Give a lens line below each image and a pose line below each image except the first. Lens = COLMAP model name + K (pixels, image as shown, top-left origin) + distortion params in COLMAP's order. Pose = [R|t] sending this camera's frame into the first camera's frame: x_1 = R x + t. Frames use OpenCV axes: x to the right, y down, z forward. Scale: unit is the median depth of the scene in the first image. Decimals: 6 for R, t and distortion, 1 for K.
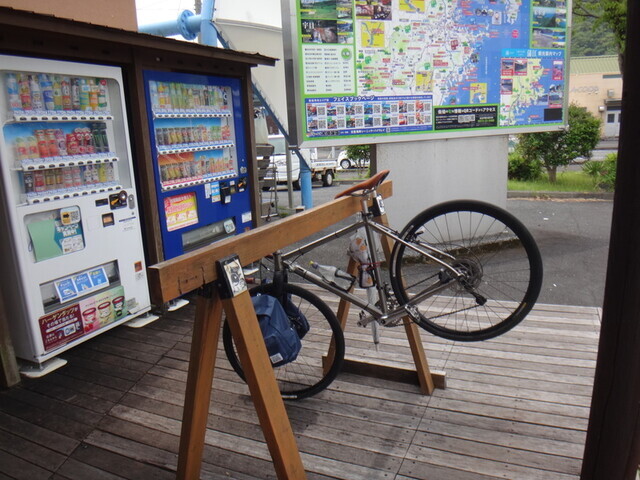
lens RADIAL K [[512.6, 0, 322.1], [0, 512.6, 243.5], [0, 0, 1]] dist [-0.007103, 0.000380]
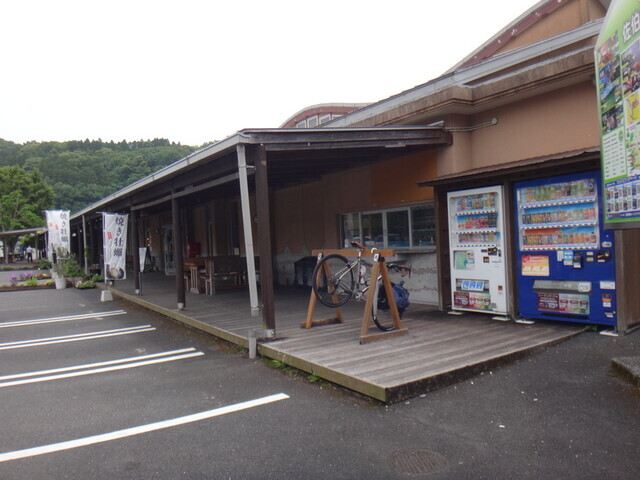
lens RADIAL K [[512.6, 0, 320.6], [0, 512.6, 239.4], [0, 0, 1]] dist [-0.007103, 0.000380]
pose [[-0.535660, 0.073077, -0.841266, 1.572675], [-0.111002, 0.981510, 0.155938, -0.352846], [0.837106, 0.176912, -0.517643, 1.409123]]
